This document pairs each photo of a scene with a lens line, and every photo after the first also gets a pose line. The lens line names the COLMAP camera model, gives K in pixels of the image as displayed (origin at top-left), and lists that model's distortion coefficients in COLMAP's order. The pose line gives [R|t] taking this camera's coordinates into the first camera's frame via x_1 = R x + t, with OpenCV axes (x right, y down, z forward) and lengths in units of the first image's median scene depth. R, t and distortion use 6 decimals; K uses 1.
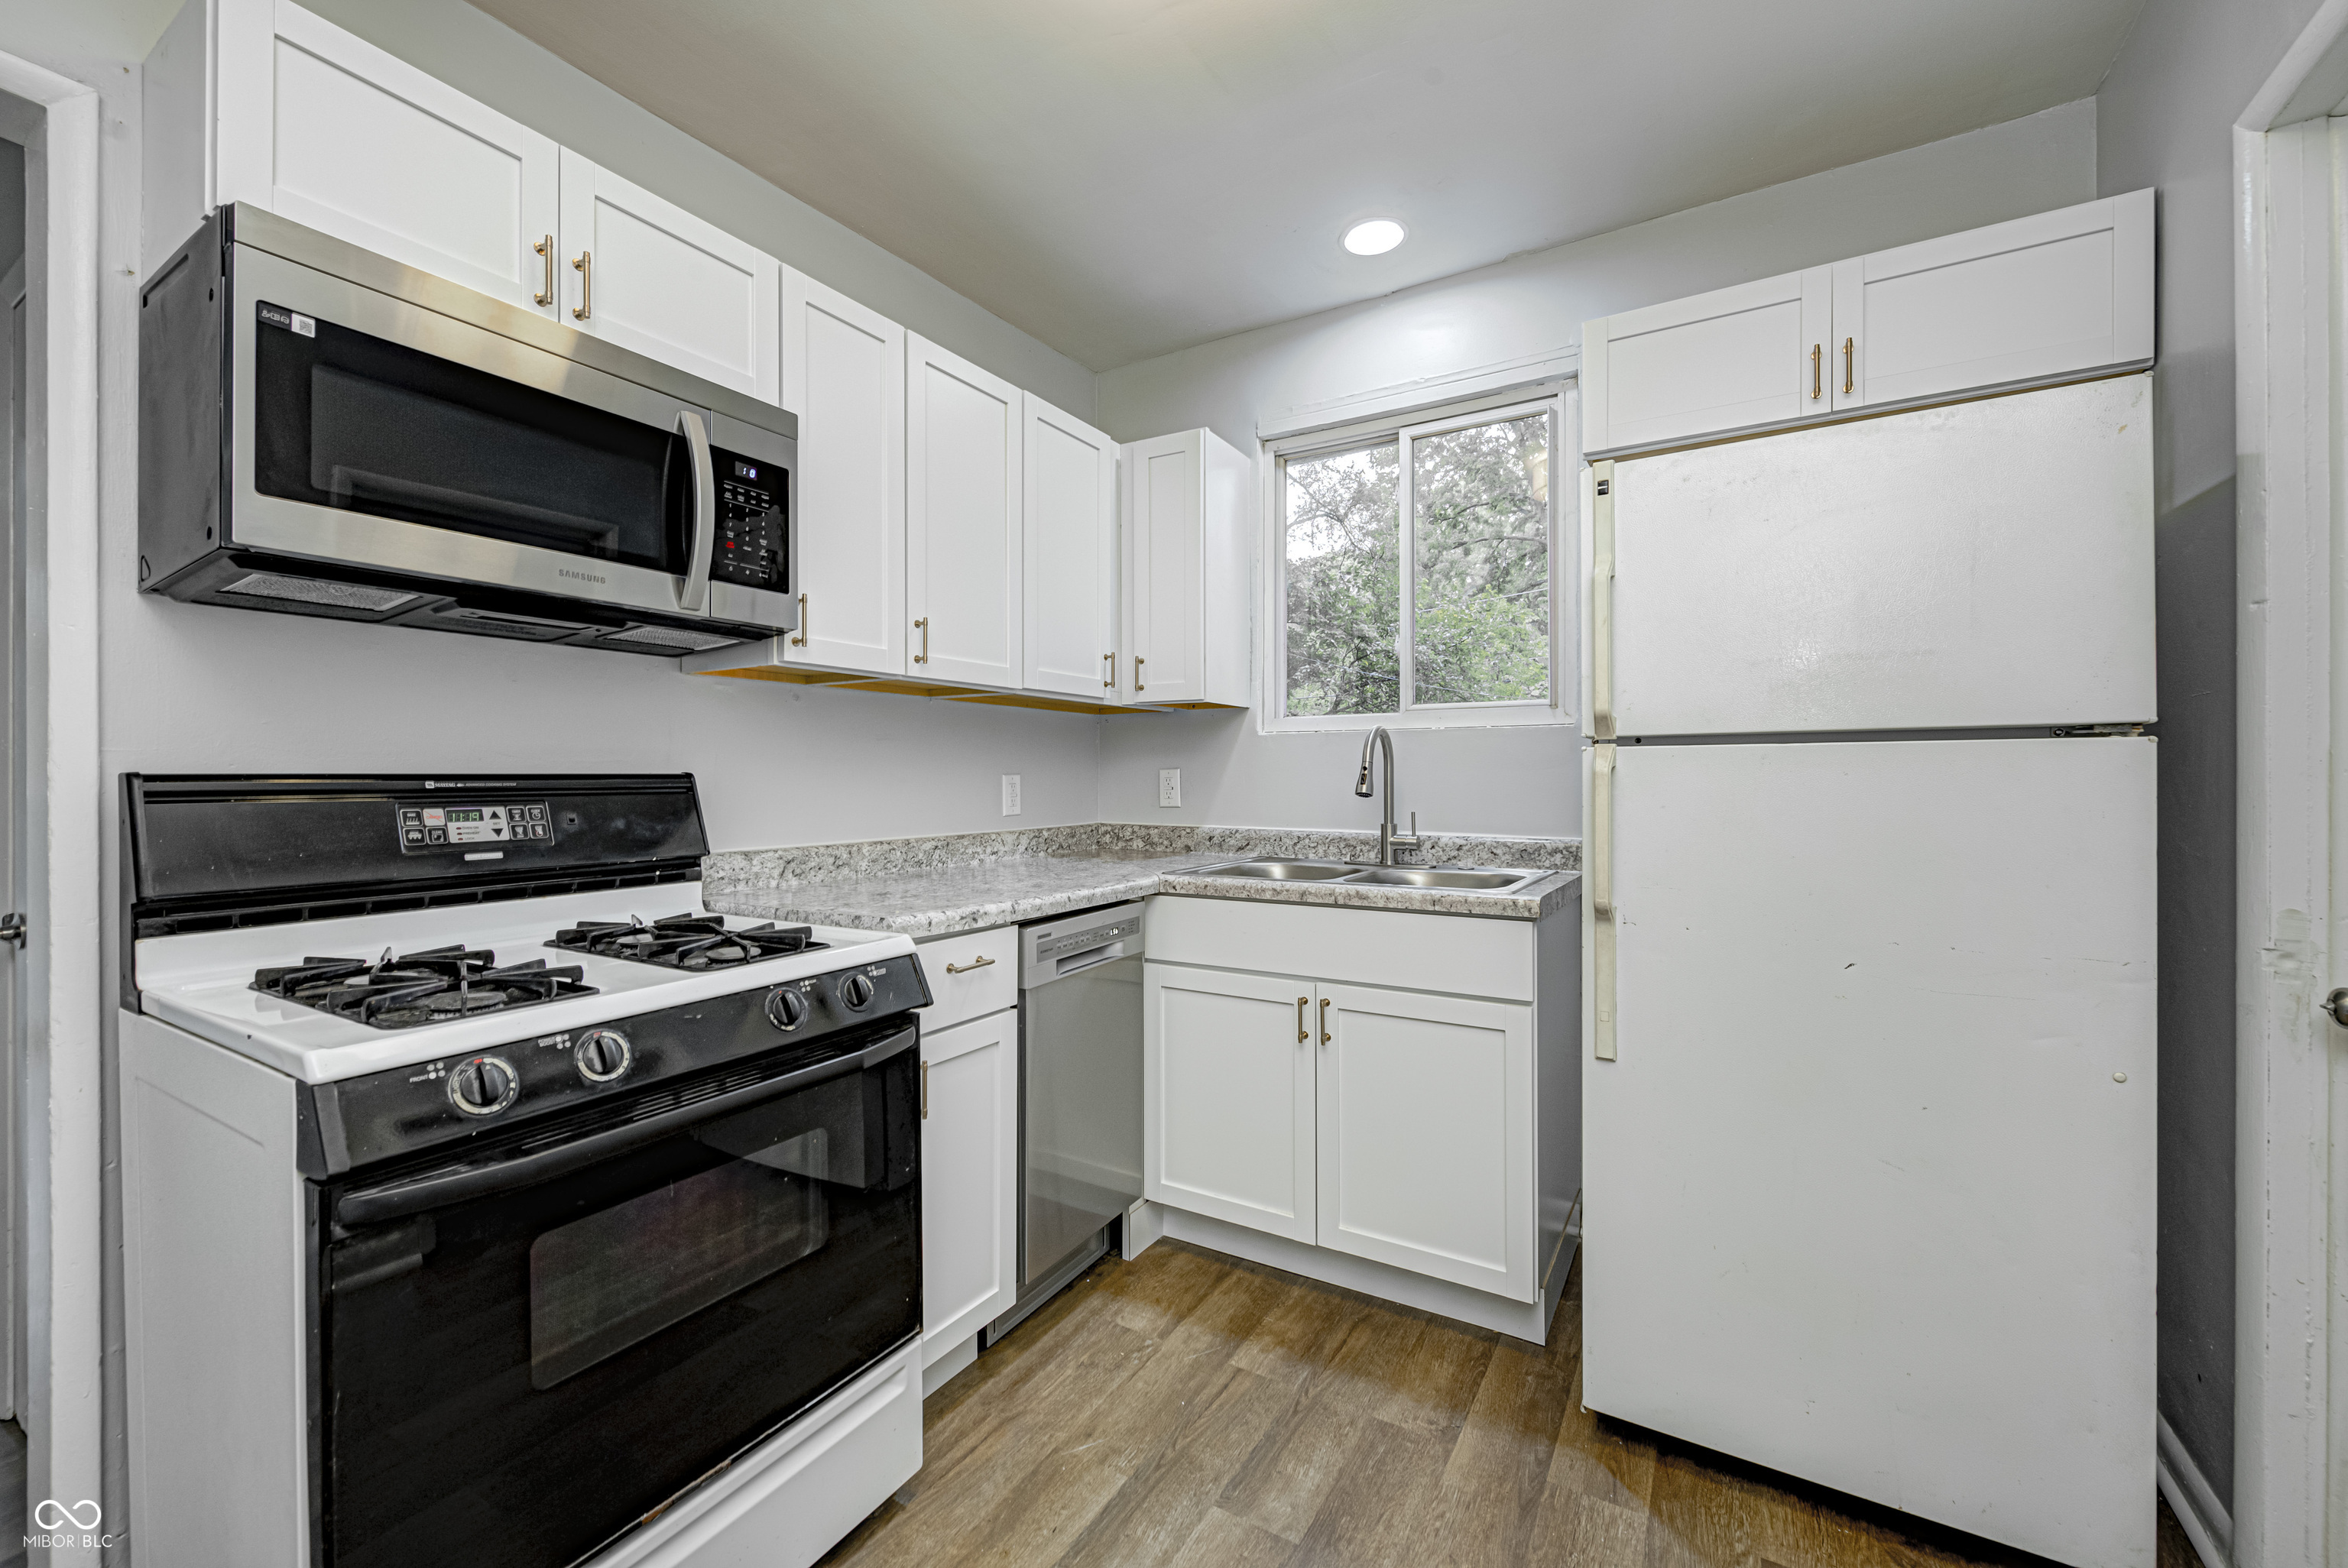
lens RADIAL K [[931.3, 0, 1169.6], [0, 931.3, 780.5], [0, 0, 1]] dist [0.000088, -0.002449]
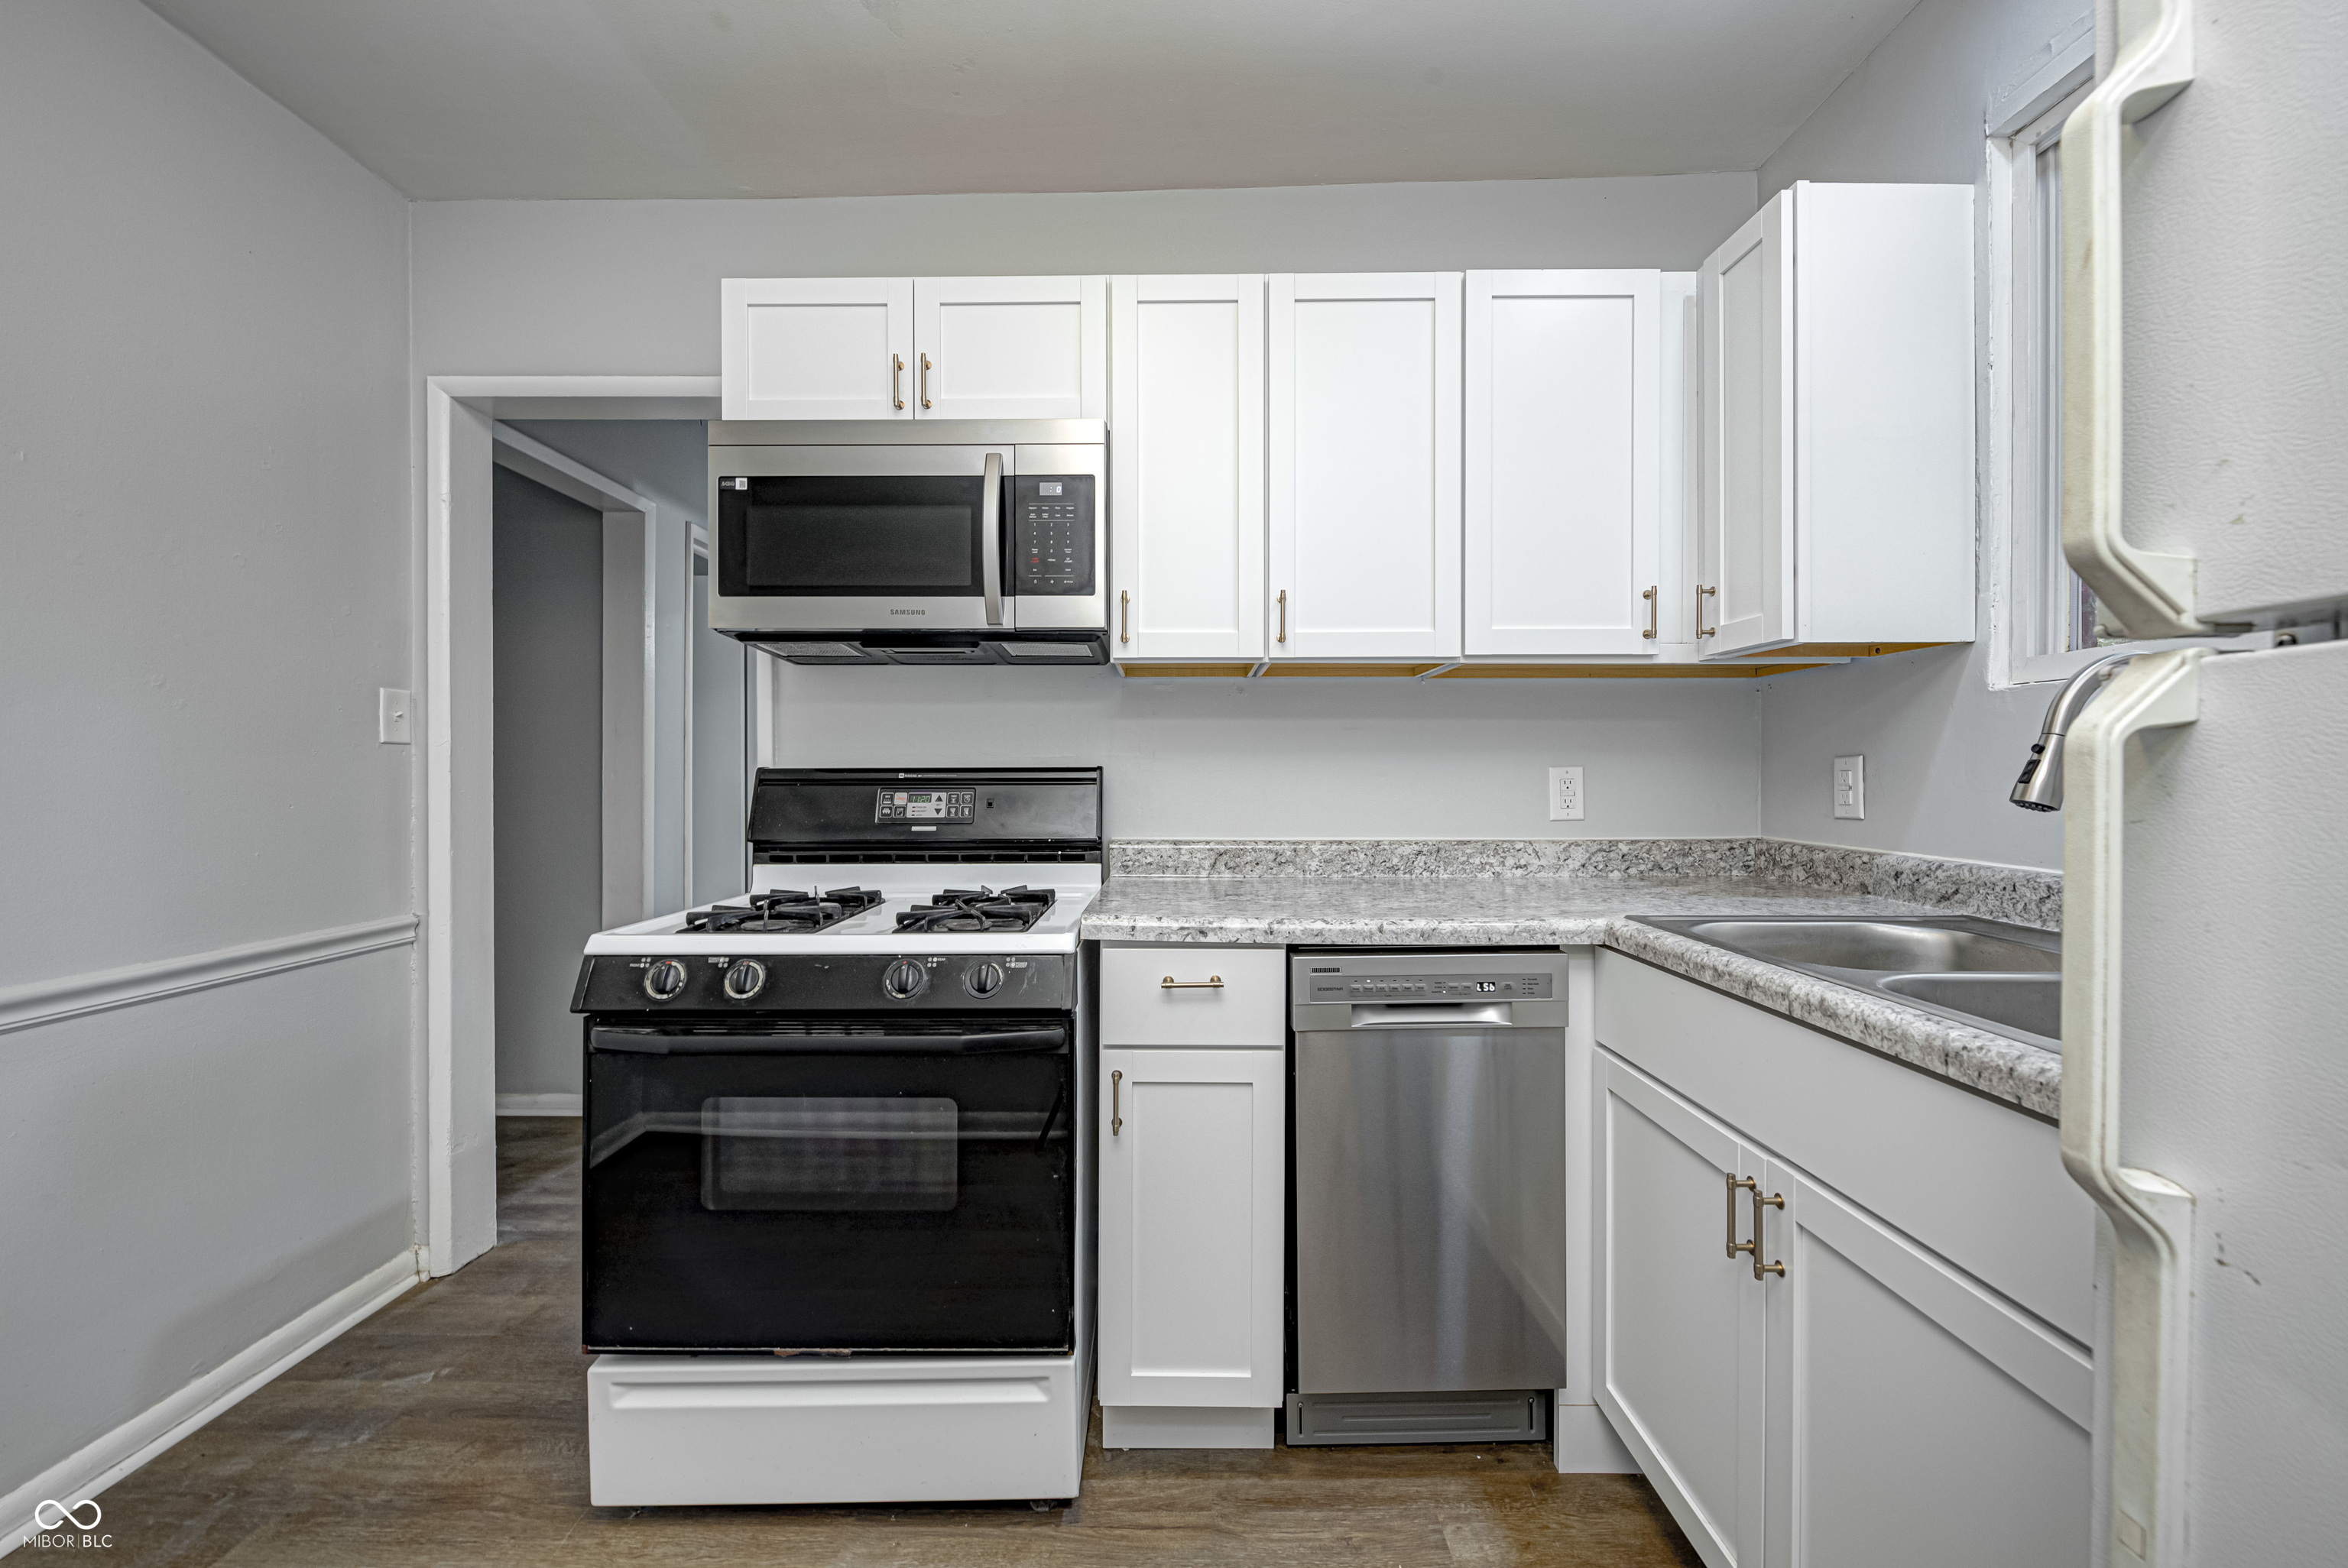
lens RADIAL K [[931.3, 0, 1169.0], [0, 931.3, 782.1], [0, 0, 1]] dist [0.000088, -0.002449]
pose [[0.511492, 0.007922, -0.859251, 0.455600], [-0.003020, 0.999968, 0.007422, 0.001882], [0.859283, -0.001201, 0.511500, 0.461185]]
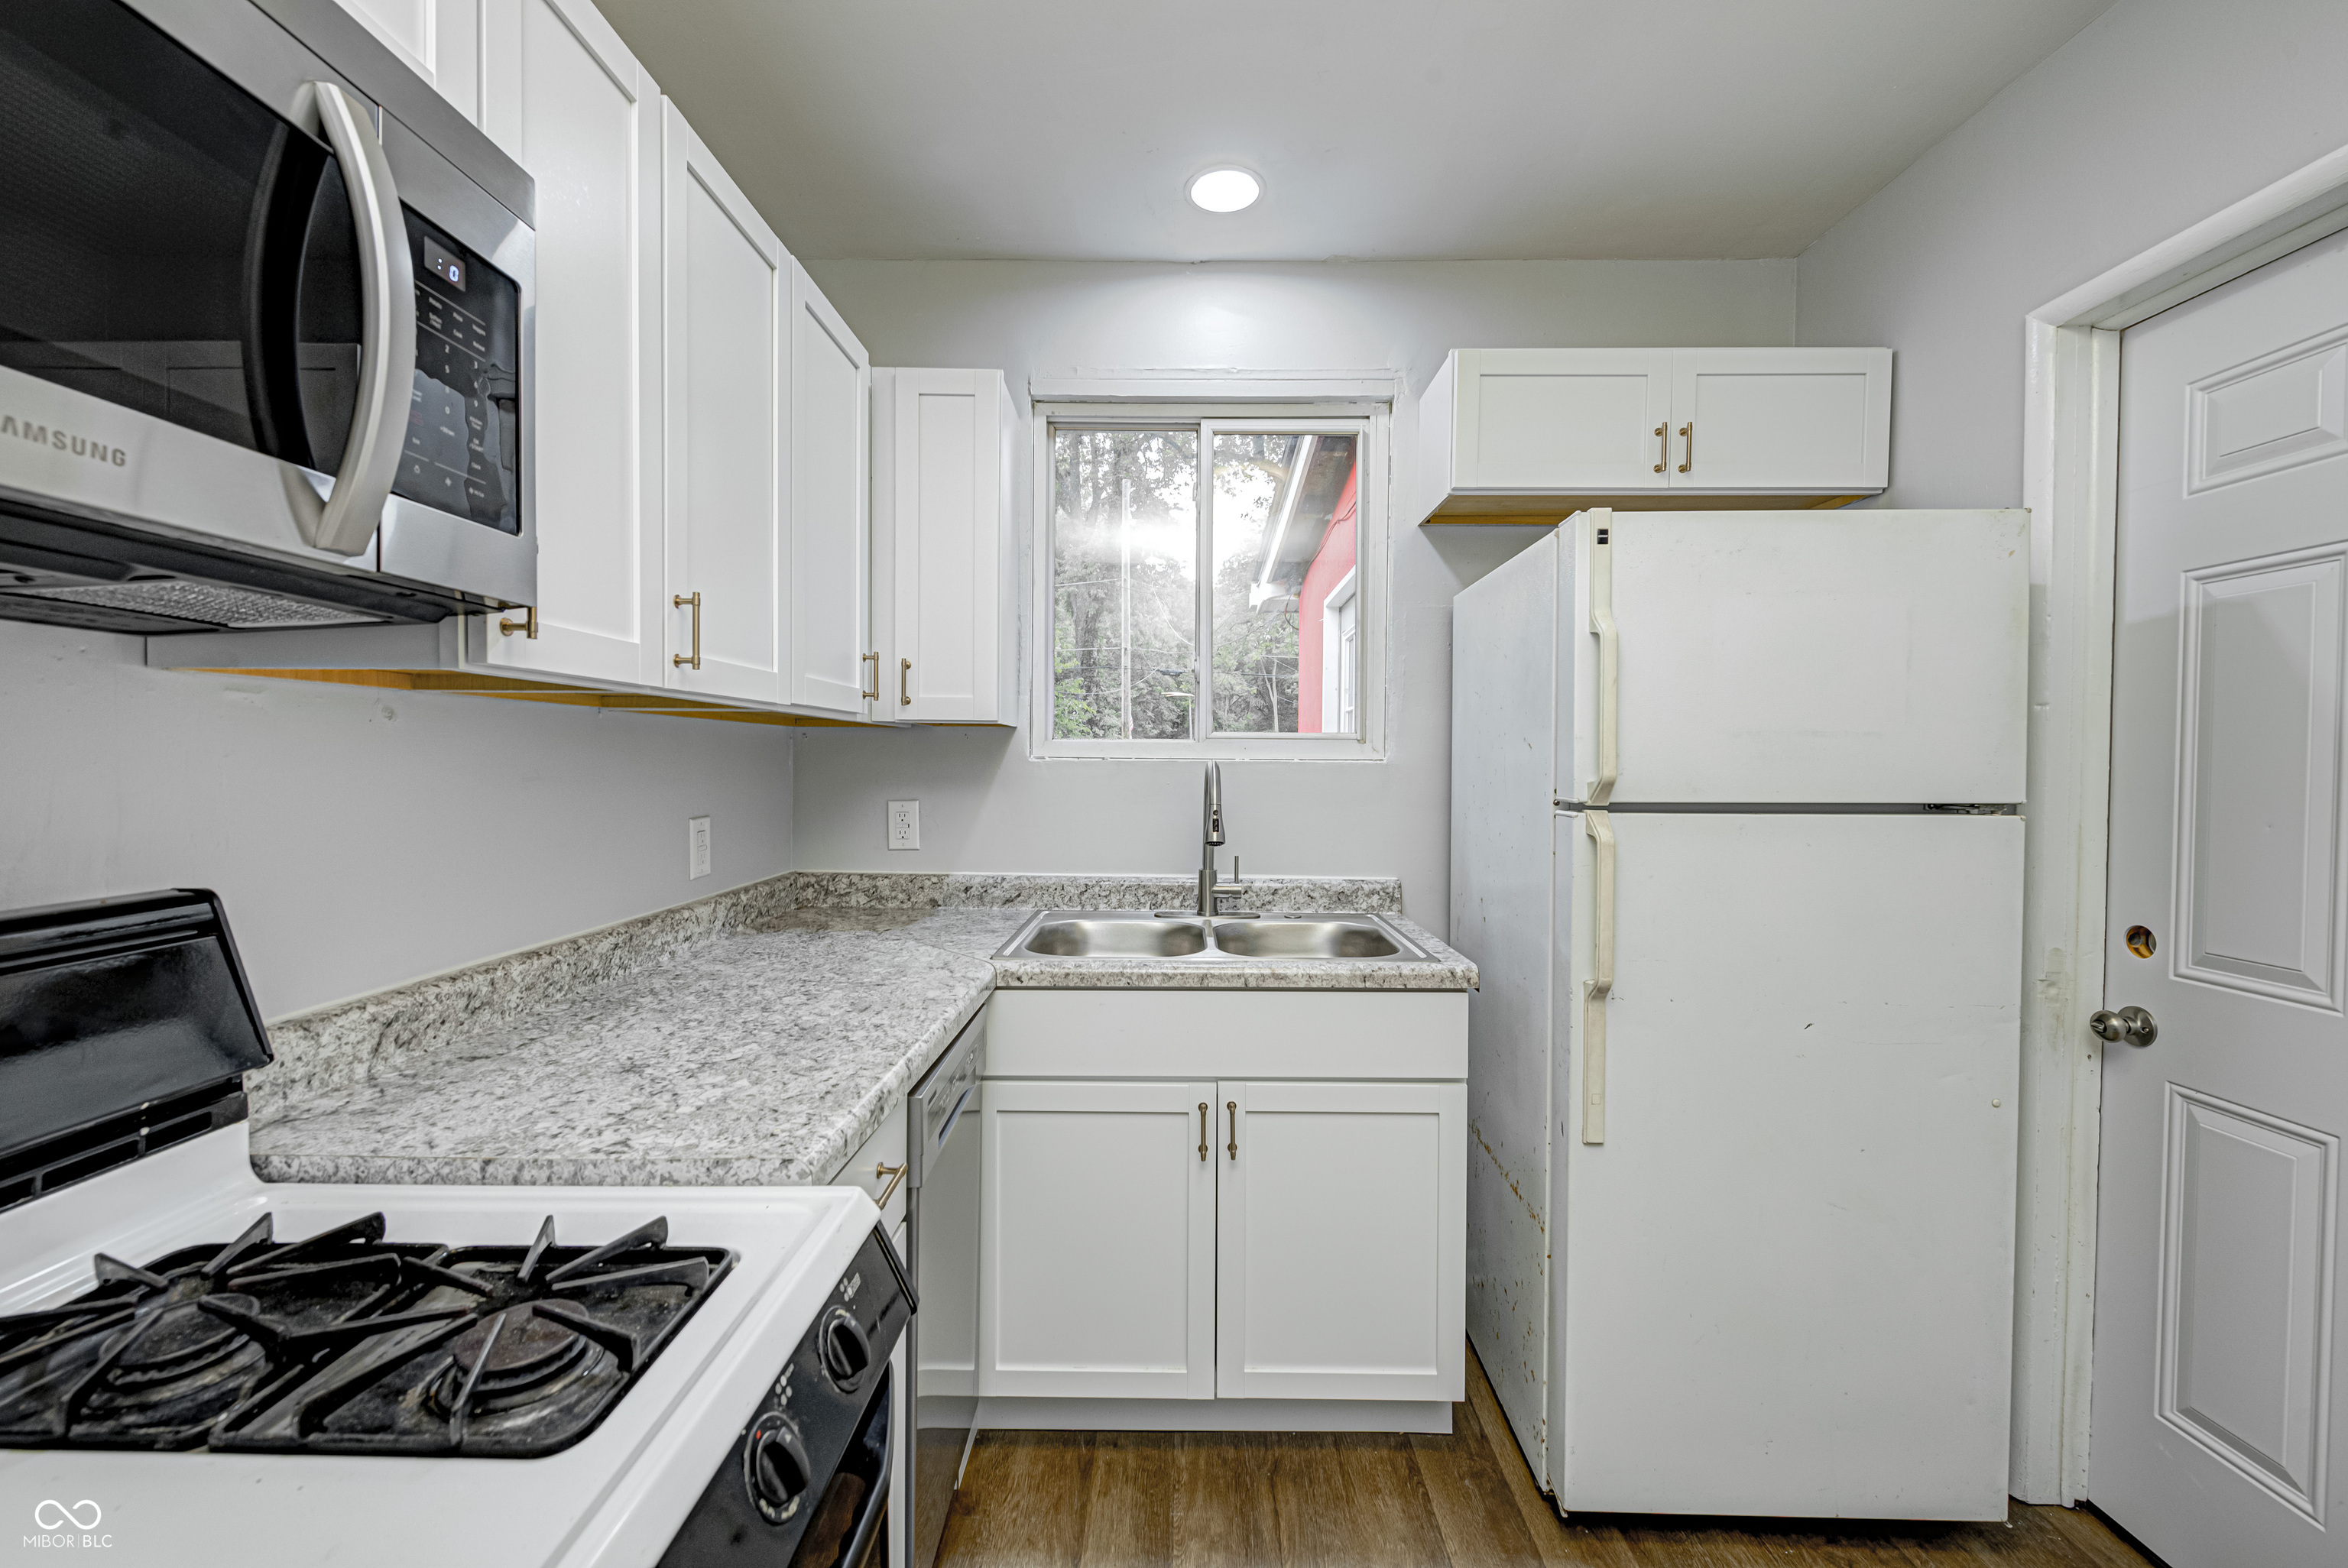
lens RADIAL K [[931.3, 0, 1168.6], [0, 931.3, 780.3], [0, 0, 1]] dist [0.000088, -0.002449]
pose [[0.861337, -0.003826, 0.508019, -0.311712], [-0.006042, 0.999824, 0.017774, -0.068118], [-0.507998, -0.018379, 0.861162, 0.334231]]
